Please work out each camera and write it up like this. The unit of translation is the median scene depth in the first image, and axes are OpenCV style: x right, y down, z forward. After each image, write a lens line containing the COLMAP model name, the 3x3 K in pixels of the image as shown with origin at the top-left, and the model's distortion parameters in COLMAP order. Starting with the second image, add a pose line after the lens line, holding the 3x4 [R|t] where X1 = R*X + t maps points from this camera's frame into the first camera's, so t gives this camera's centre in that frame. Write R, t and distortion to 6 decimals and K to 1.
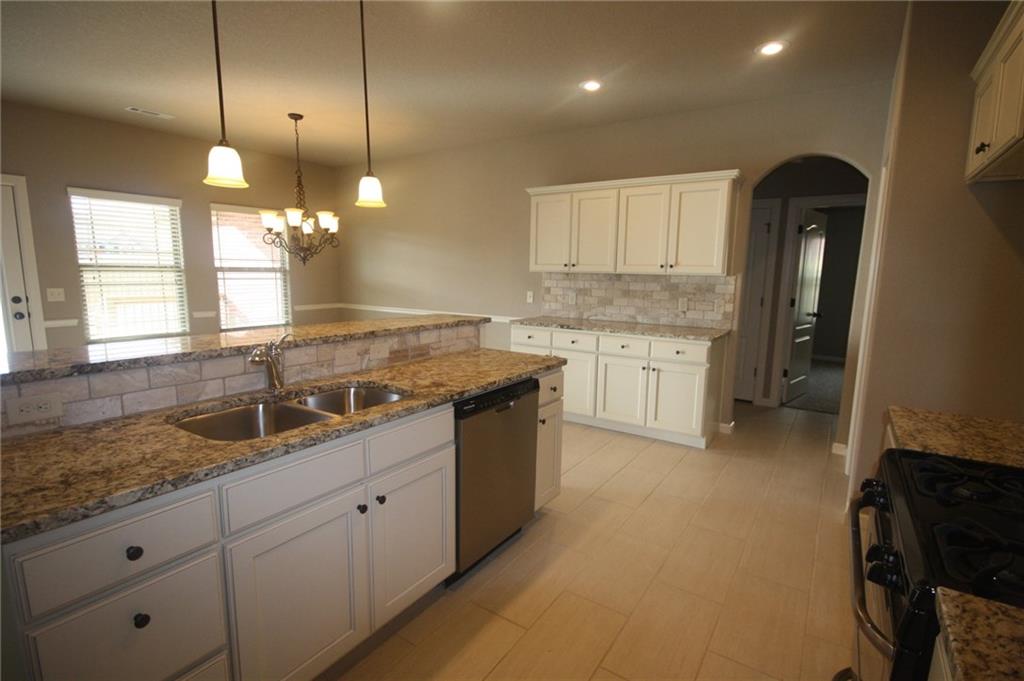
lens RADIAL K [[496.3, 0, 520.1], [0, 496.3, 342.4], [0, 0, 1]] dist [0.001384, -0.006319]
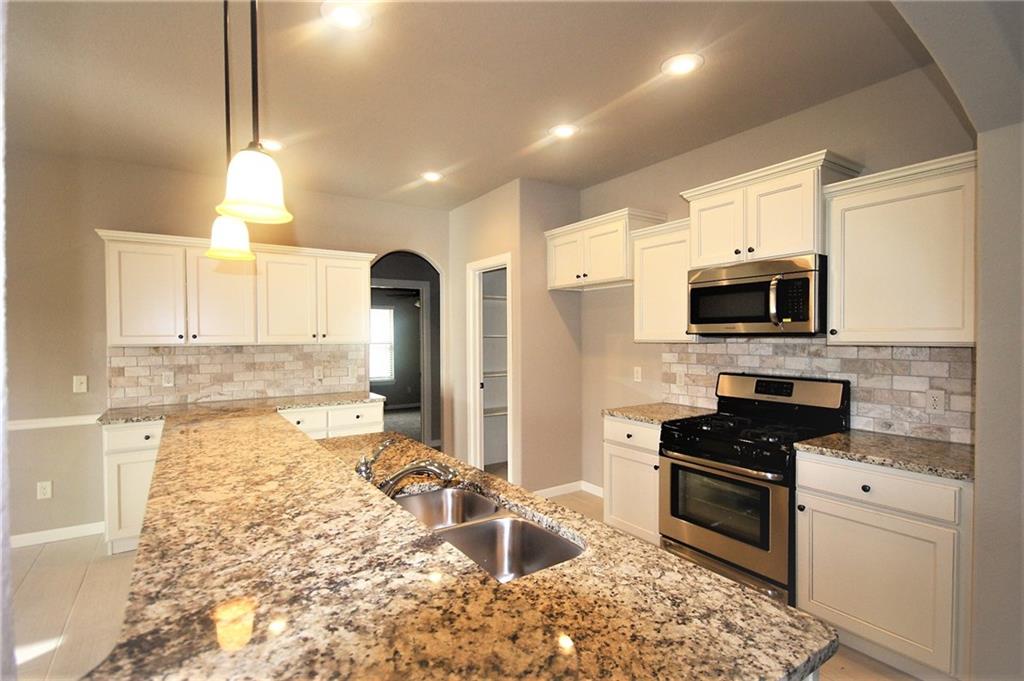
lens RADIAL K [[496.3, 0, 518.4], [0, 496.3, 343.4], [0, 0, 1]] dist [0.001384, -0.006319]
pose [[0.383131, -0.032273, 0.923130, -0.422333], [0.147403, 0.988718, -0.026612, -0.044994], [-0.911857, 0.146268, 0.383565, 0.212644]]
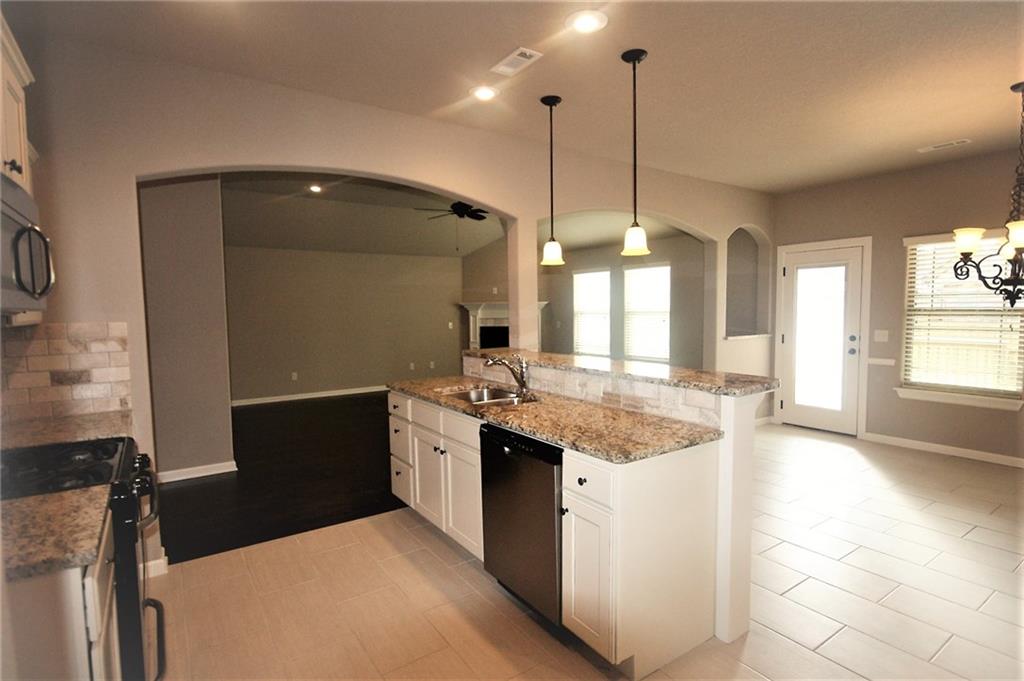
lens RADIAL K [[496.3, 0, 508.1], [0, 496.3, 346.3], [0, 0, 1]] dist [0.001384, -0.006319]
pose [[-0.359334, 0.057052, -0.931463, 0.405152], [-0.128784, 0.985548, 0.110046, -0.085872], [0.924280, 0.159501, -0.346794, 0.594531]]
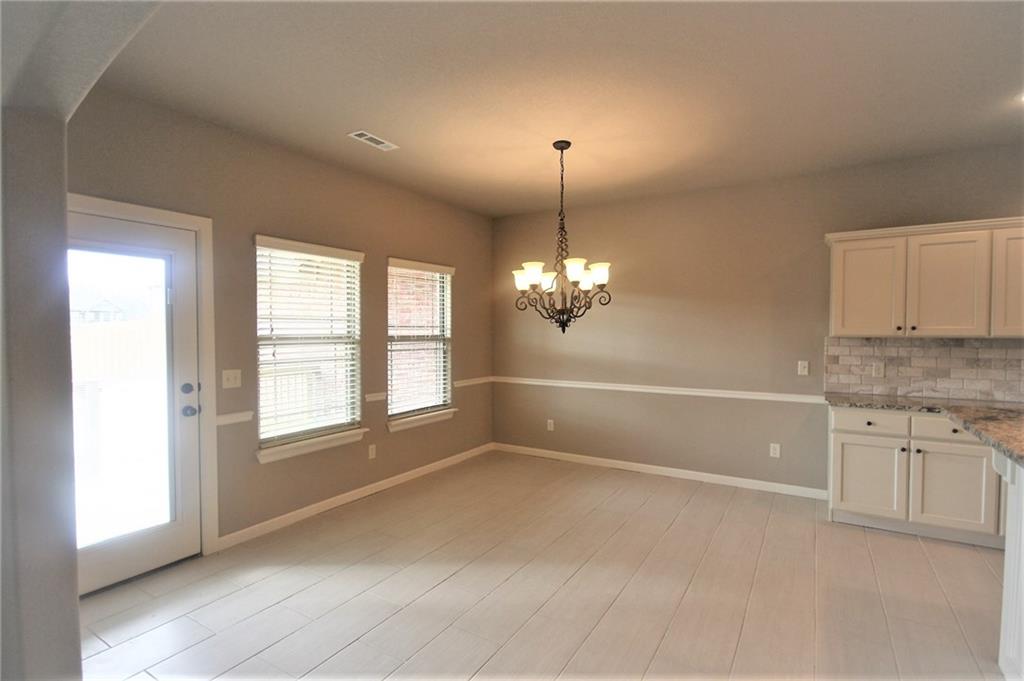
lens RADIAL K [[496.3, 0, 518.0], [0, 496.3, 345.1], [0, 0, 1]] dist [0.001384, -0.006319]
pose [[0.998898, -0.016496, 0.043949, -0.537145], [0.021407, 0.993280, -0.113735, -0.052741], [-0.041778, 0.114550, 0.992539, 0.249761]]
